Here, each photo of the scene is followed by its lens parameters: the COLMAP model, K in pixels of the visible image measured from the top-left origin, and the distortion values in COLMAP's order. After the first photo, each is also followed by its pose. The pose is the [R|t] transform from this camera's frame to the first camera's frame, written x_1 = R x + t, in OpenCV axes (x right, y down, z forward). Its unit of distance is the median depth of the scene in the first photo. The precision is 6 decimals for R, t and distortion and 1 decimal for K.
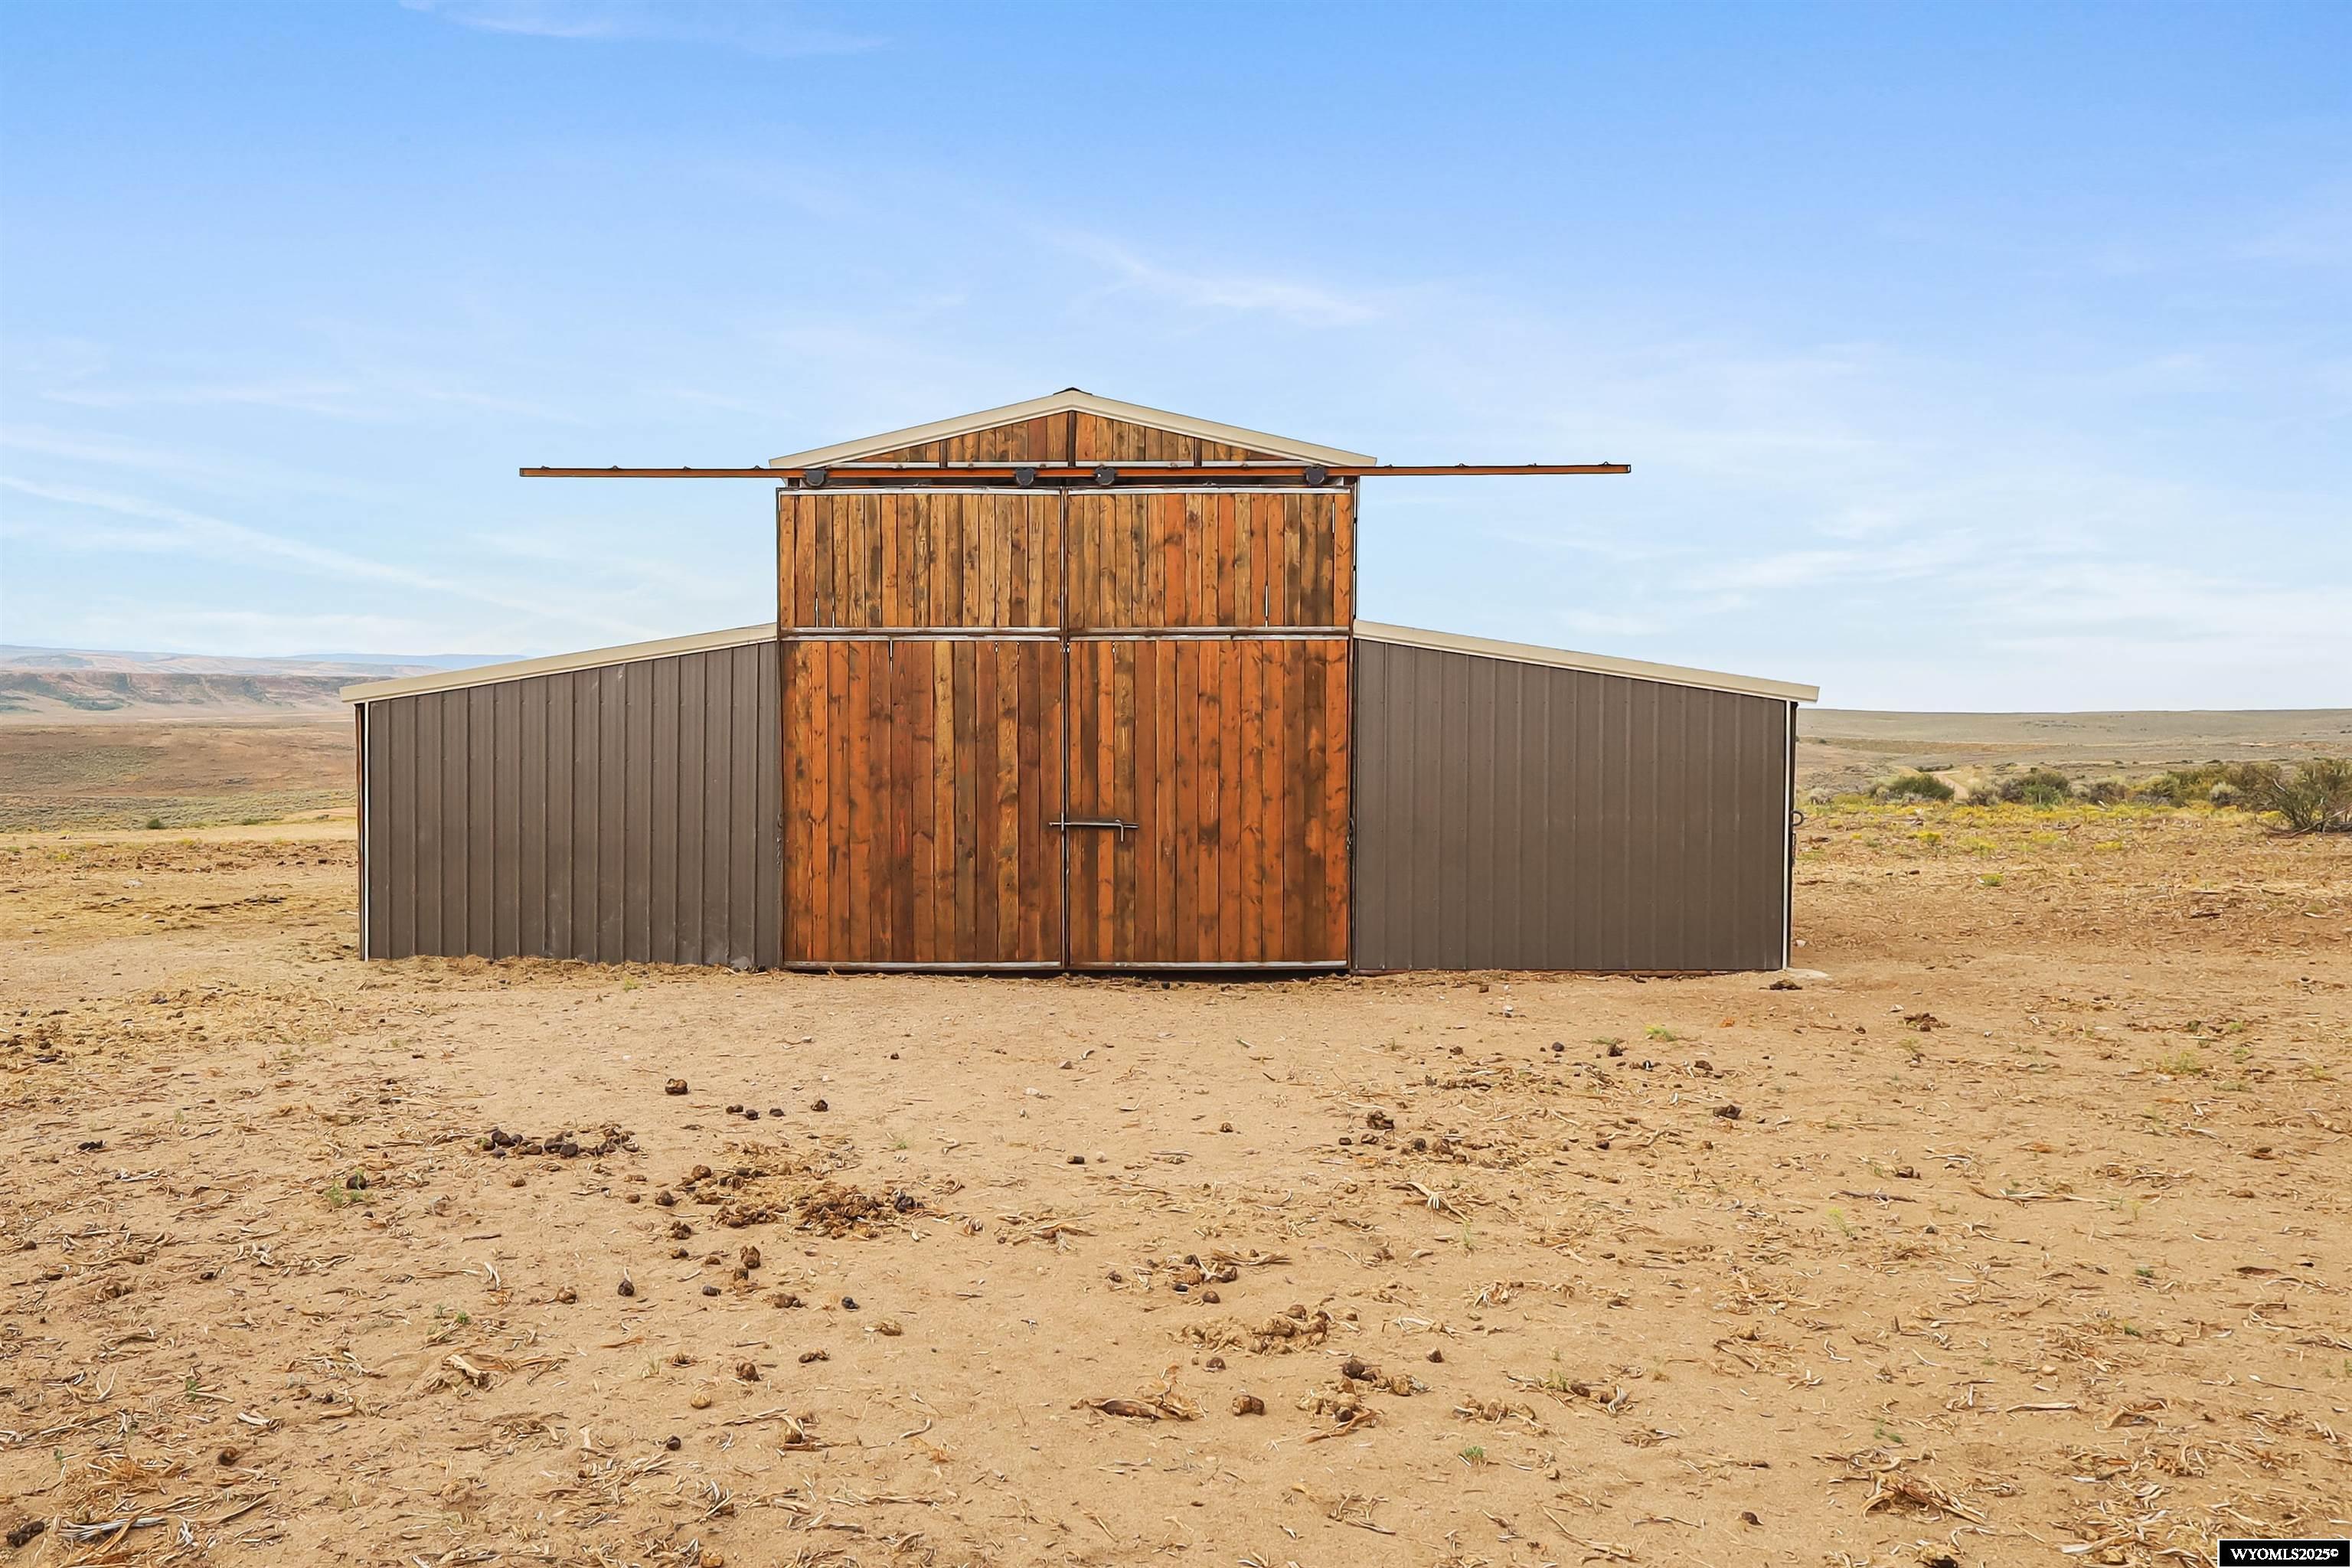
lens RADIAL K [[1361.4, 0, 1170.8], [0, 1361.4, 786.0], [0, 0, 1]] dist [-0.003899, -0.000440]
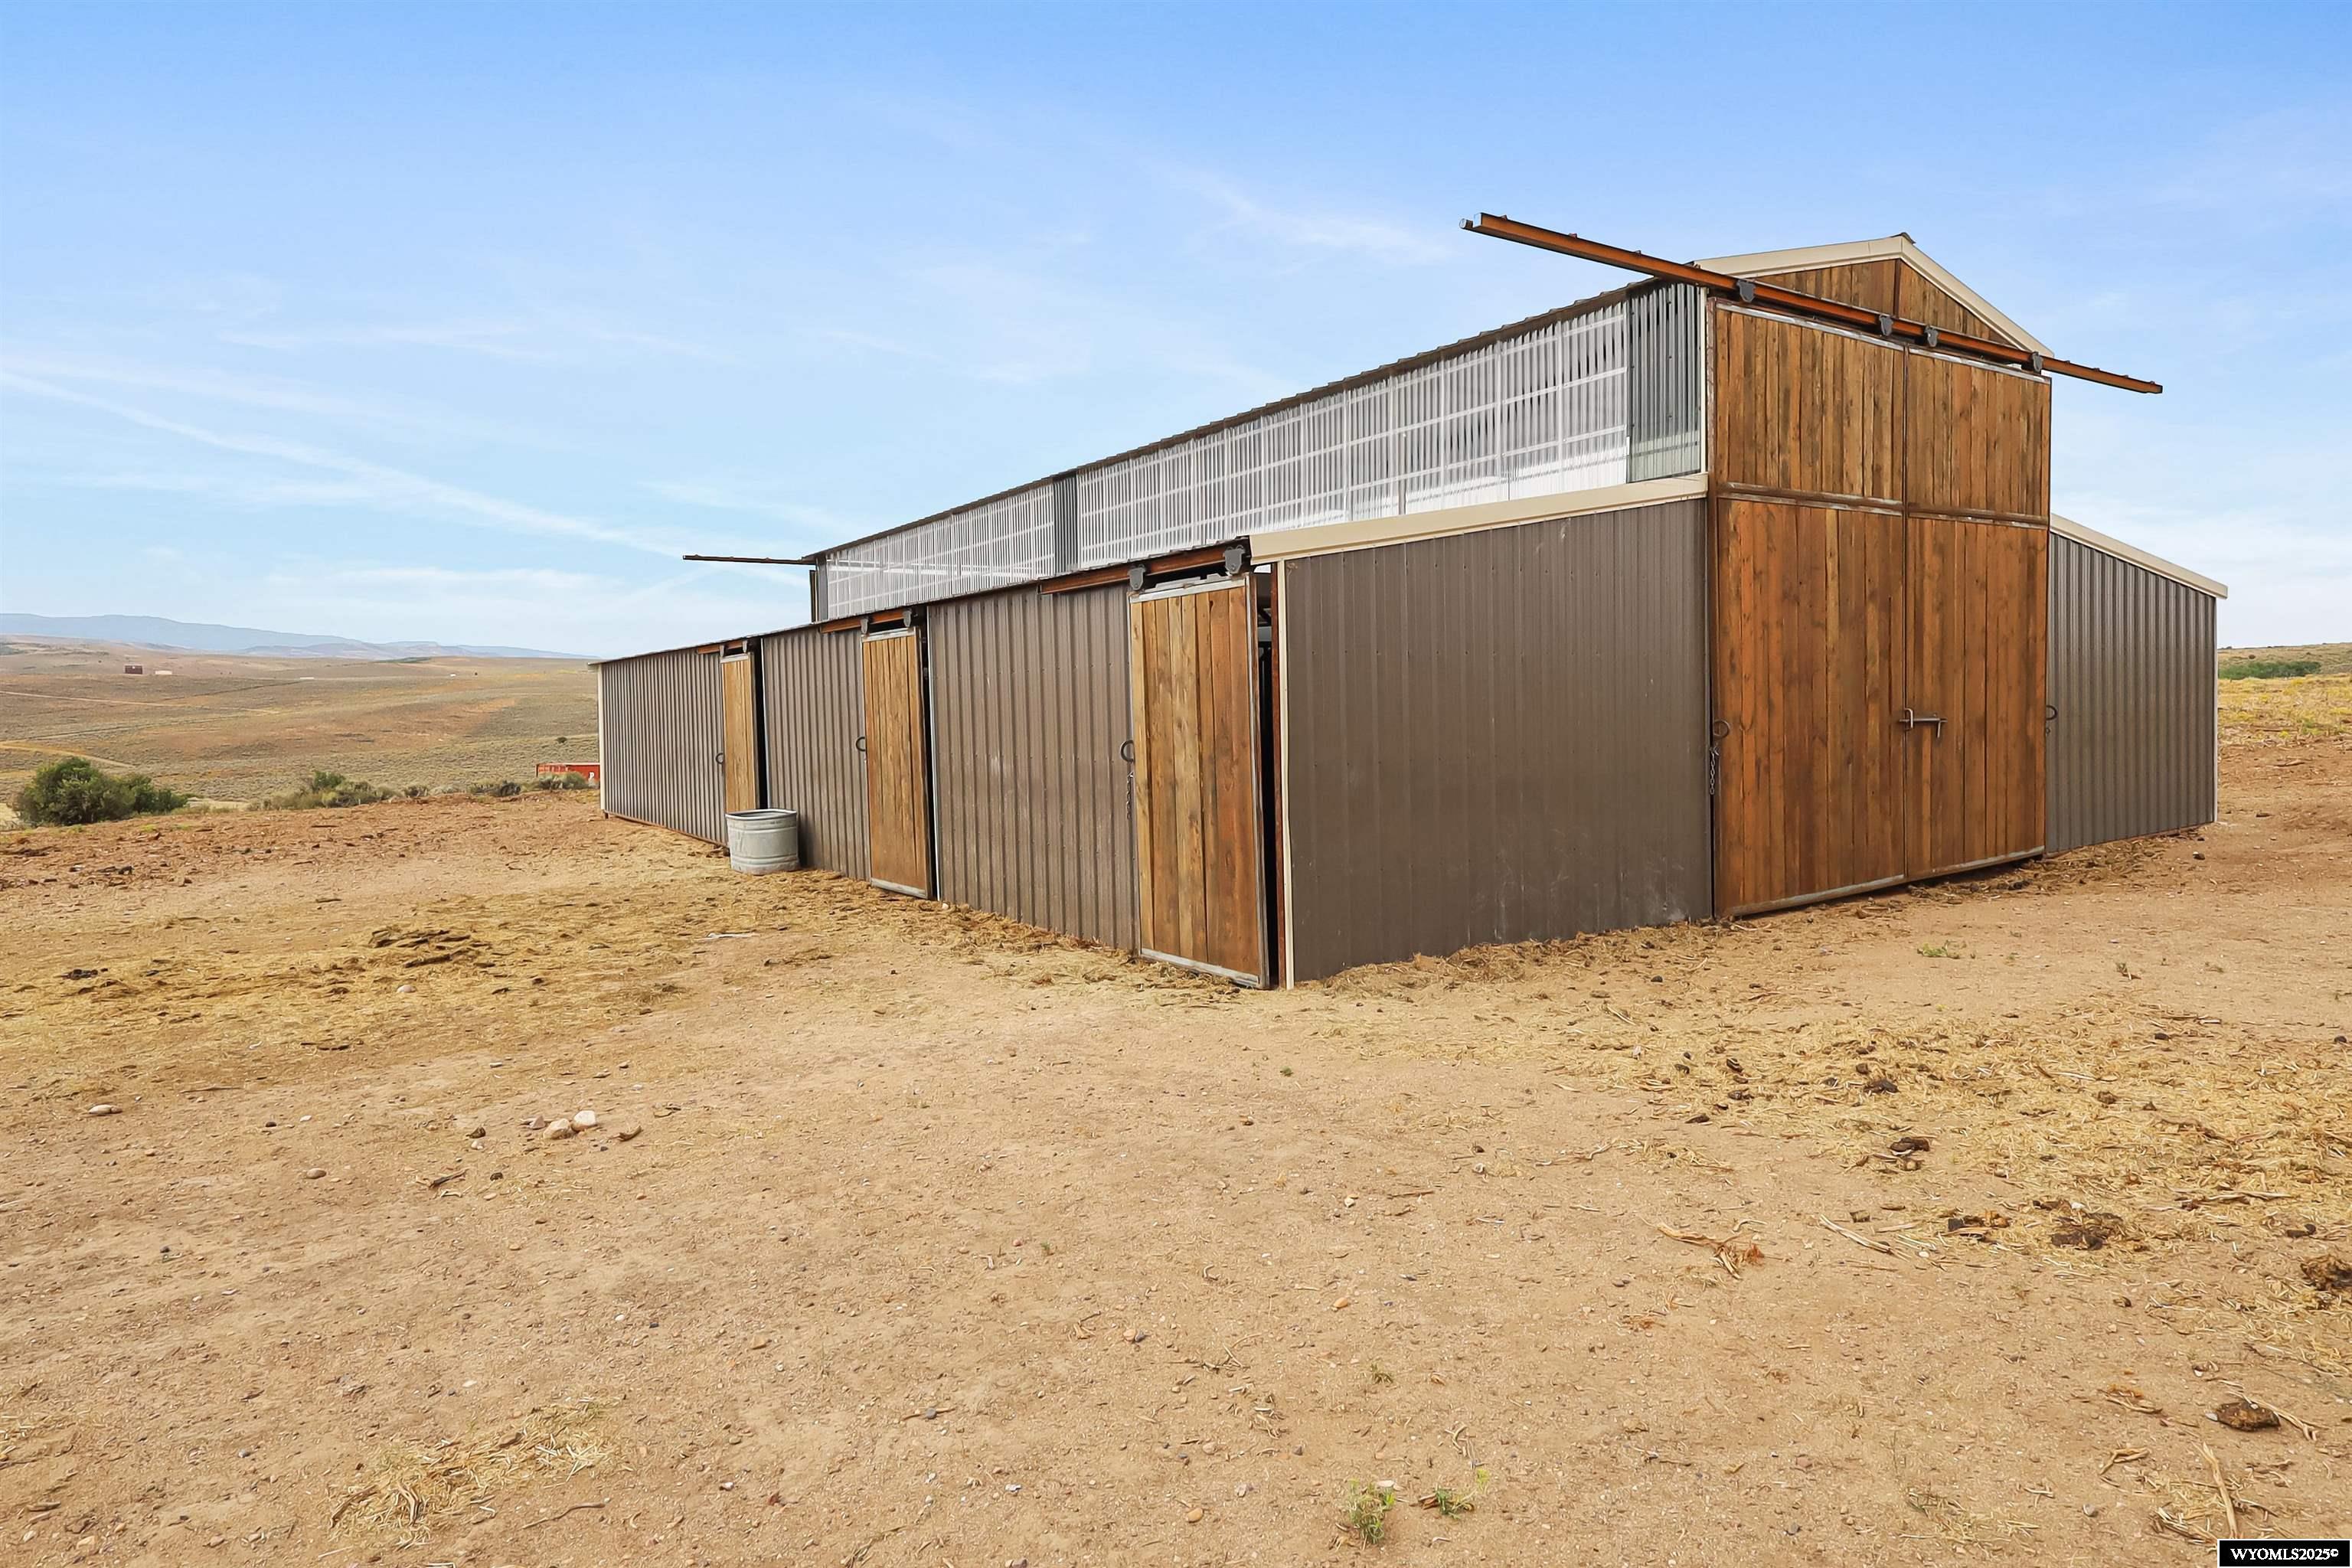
lens RADIAL K [[1361.4, 0, 1134.6], [0, 1361.4, 744.1], [0, 0, 1]] dist [-0.003899, -0.000440]
pose [[0.816864, -0.045327, 0.575047, -1.009981], [0.035116, 0.998966, 0.028859, -0.000489], [-0.575761, -0.003380, 0.817611, 0.557786]]
